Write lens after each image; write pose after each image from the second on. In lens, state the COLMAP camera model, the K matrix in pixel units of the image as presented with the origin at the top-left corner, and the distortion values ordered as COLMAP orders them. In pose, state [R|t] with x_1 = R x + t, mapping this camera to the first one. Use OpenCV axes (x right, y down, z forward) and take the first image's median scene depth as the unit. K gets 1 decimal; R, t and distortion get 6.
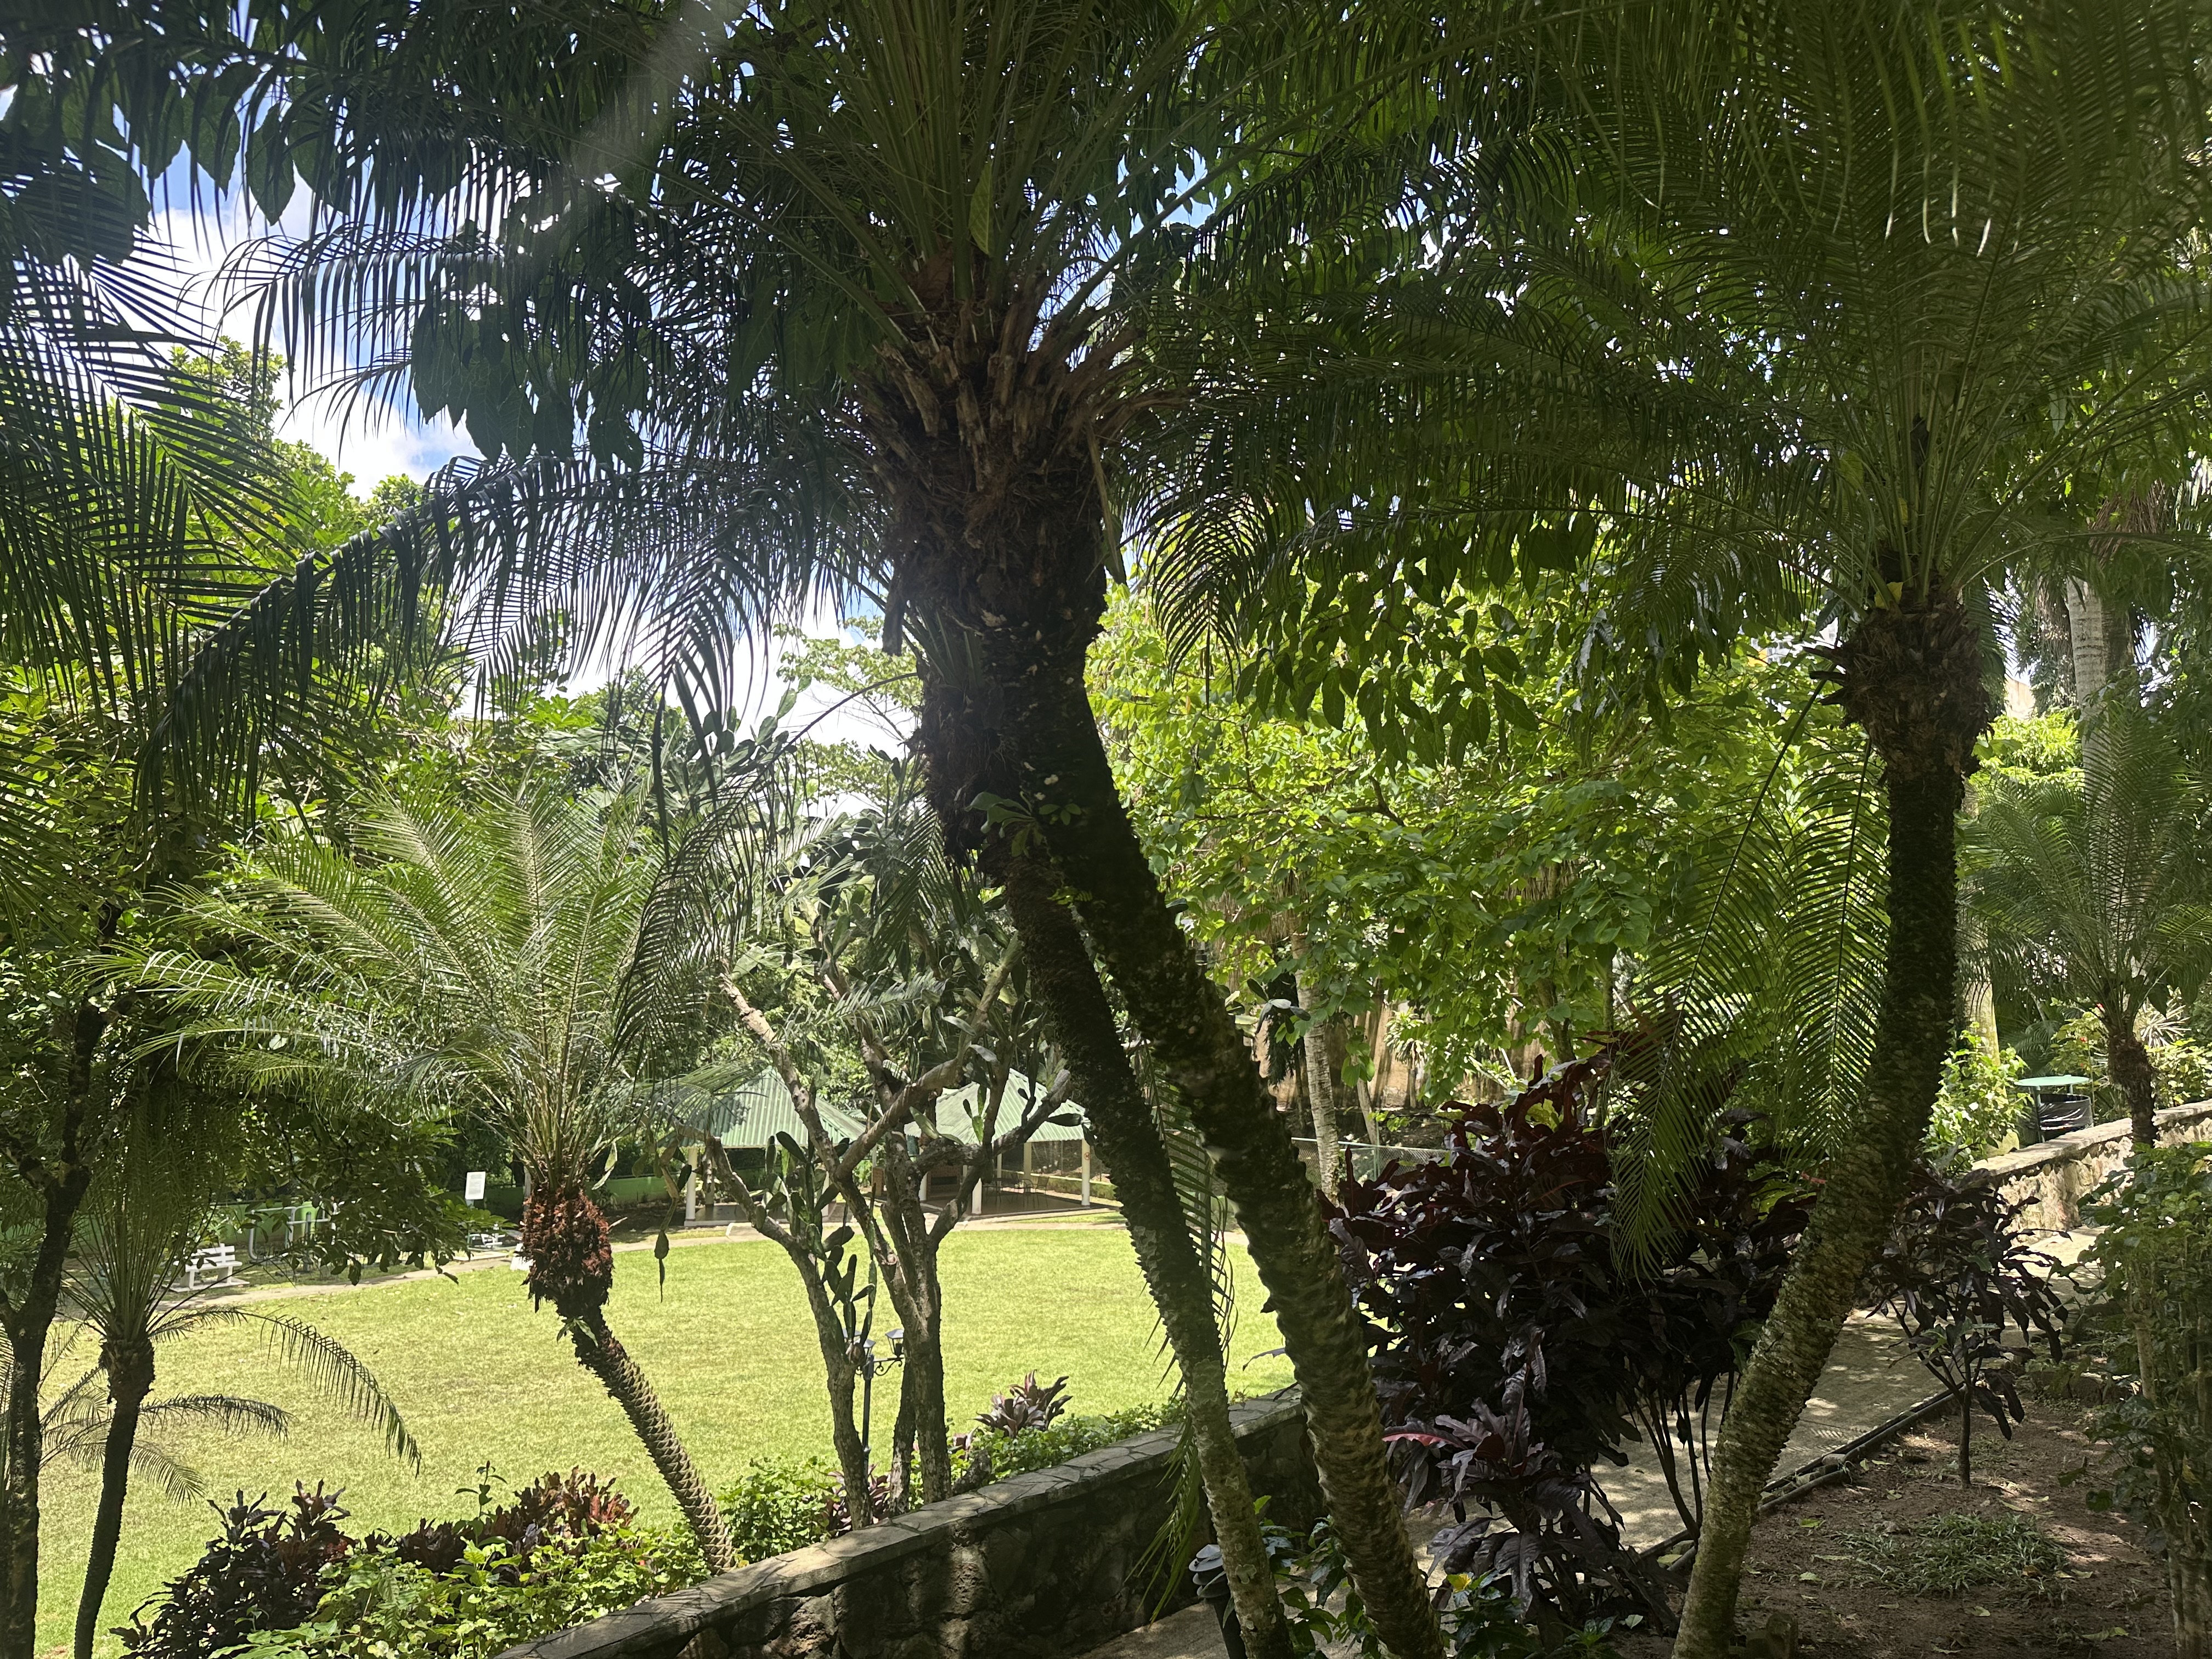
lens RADIAL K [[1560.1, 0, 1121.3], [0, 1560.1, 819.9], [0, 0, 1]] dist [0.065077, -0.085982]
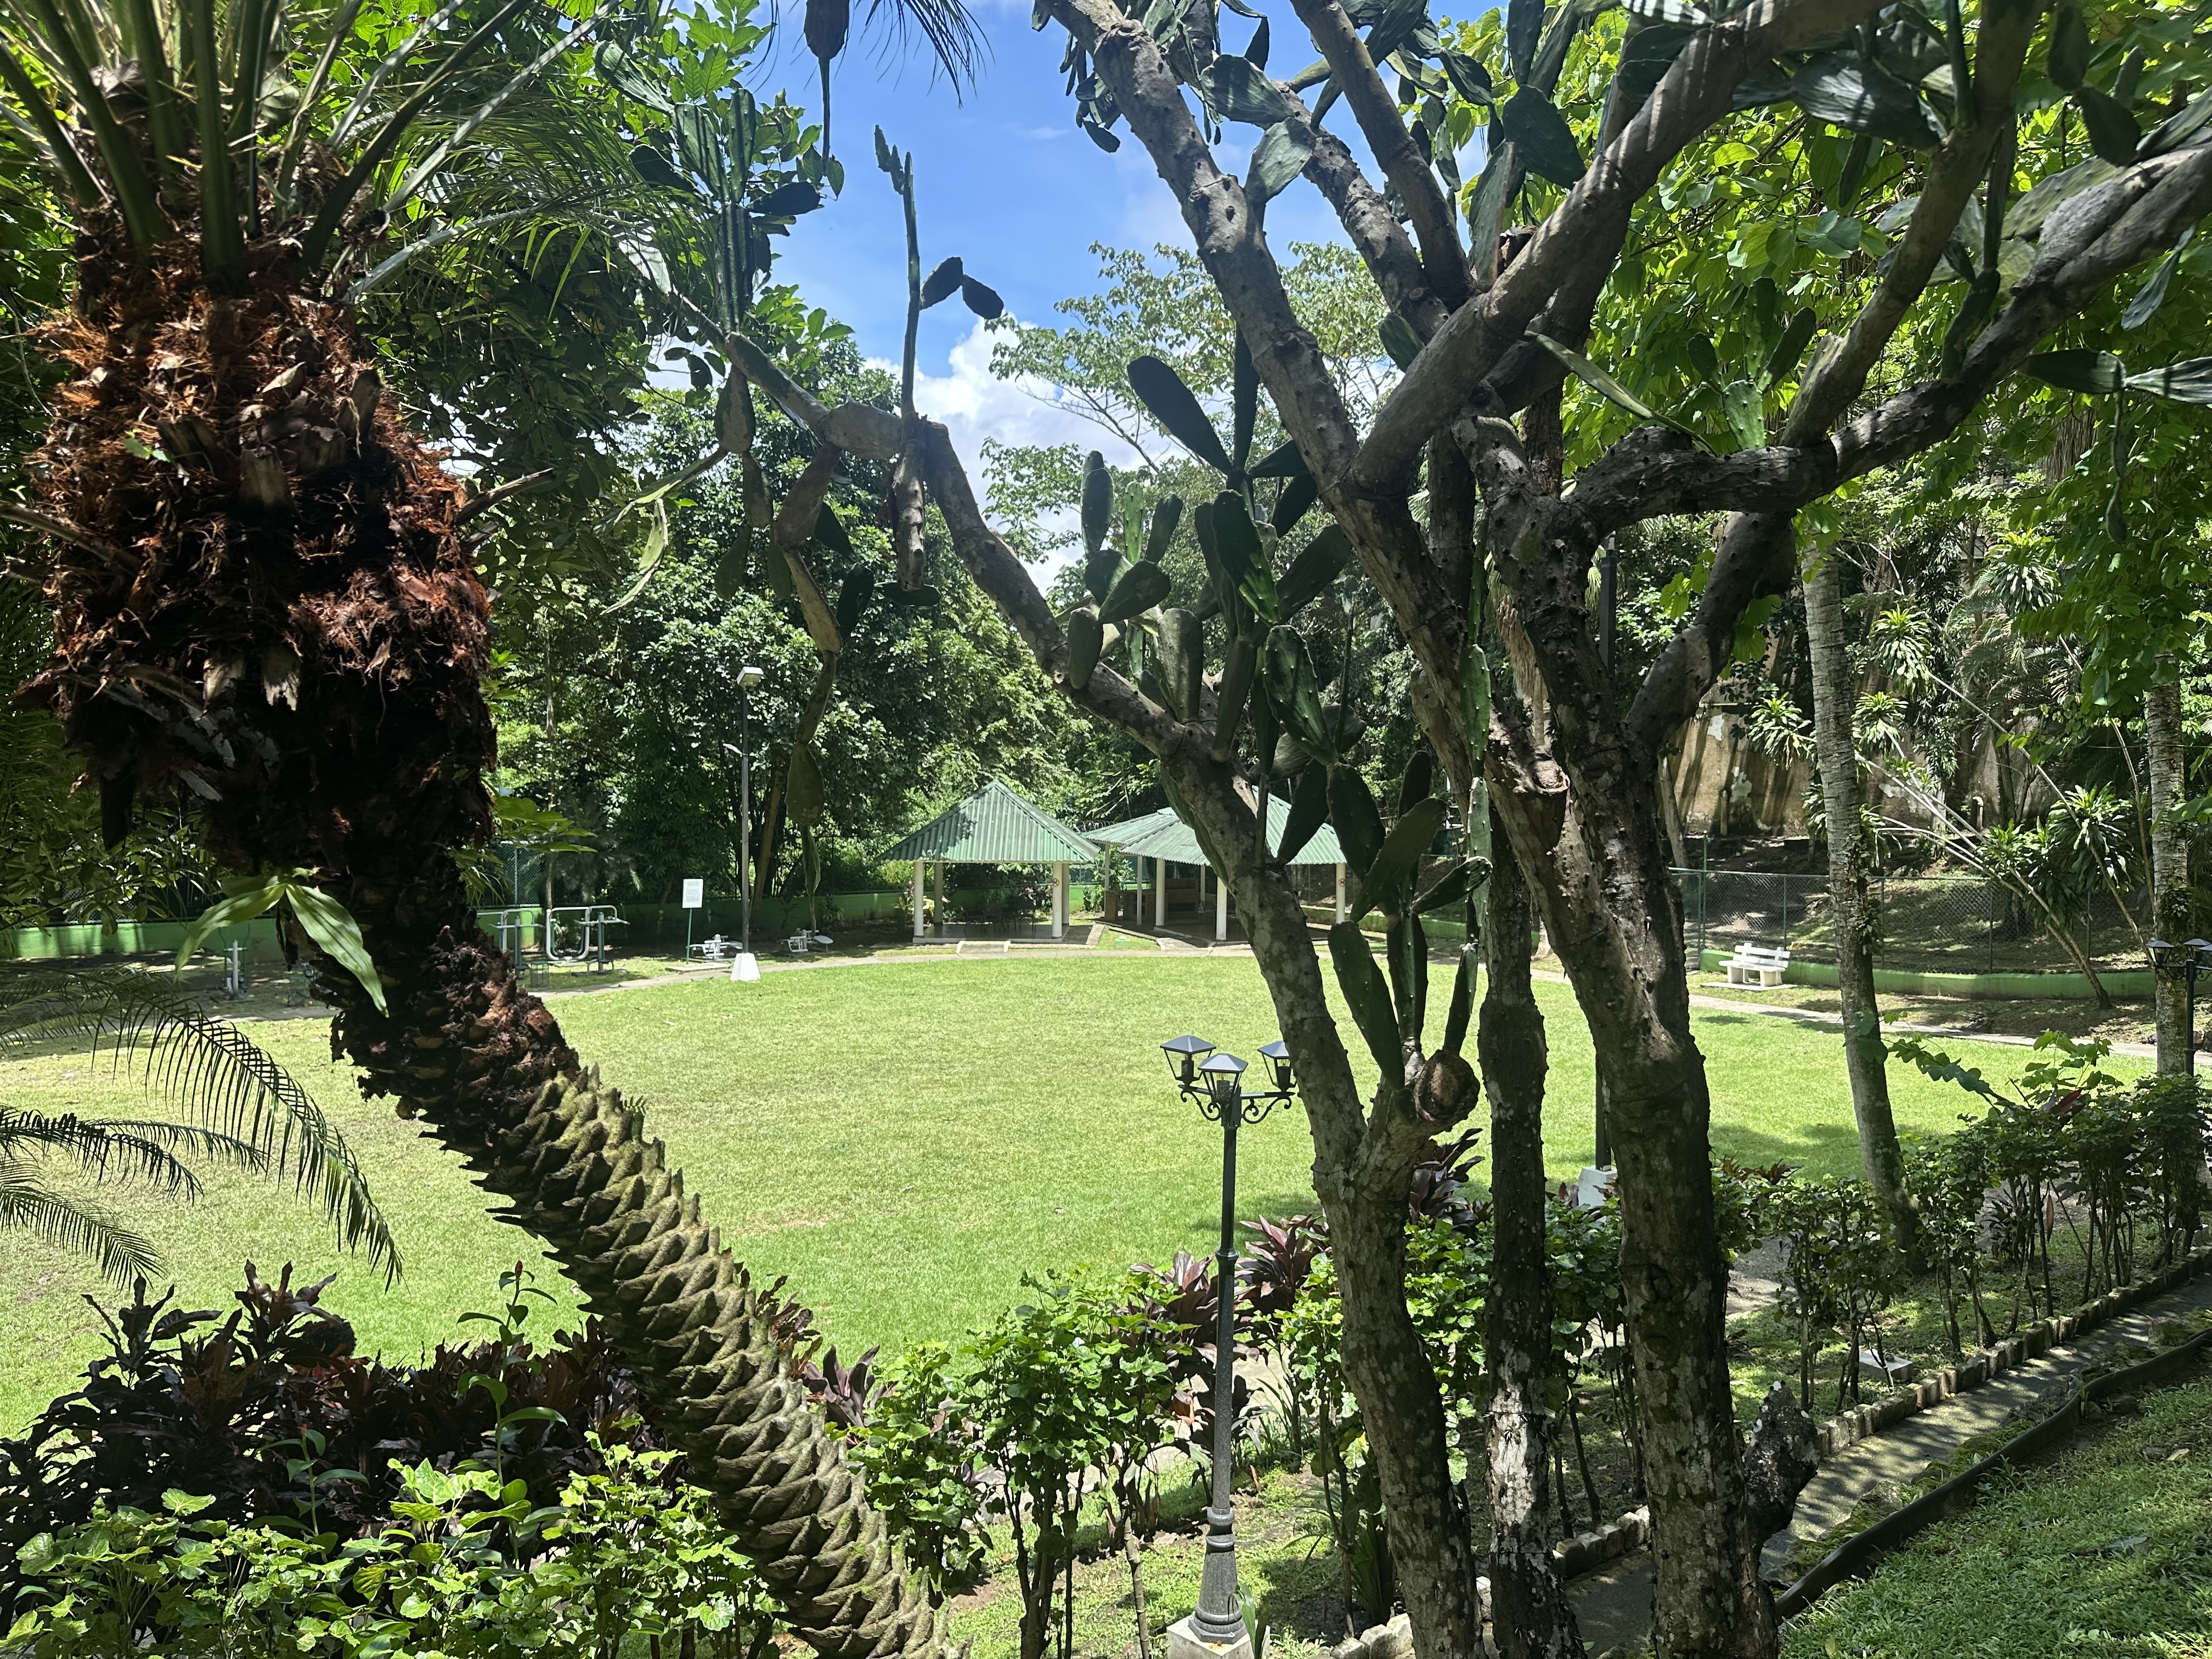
lens RADIAL K [[1560.1, 0, 1100.6], [0, 1560.1, 814.0], [0, 0, 1]] dist [0.065077, -0.085982]
pose [[0.989151, 0.010313, -0.146539, -0.189695], [0.012316, 0.988199, 0.152681, 0.249776], [0.146384, -0.152829, 0.977351, 0.733964]]
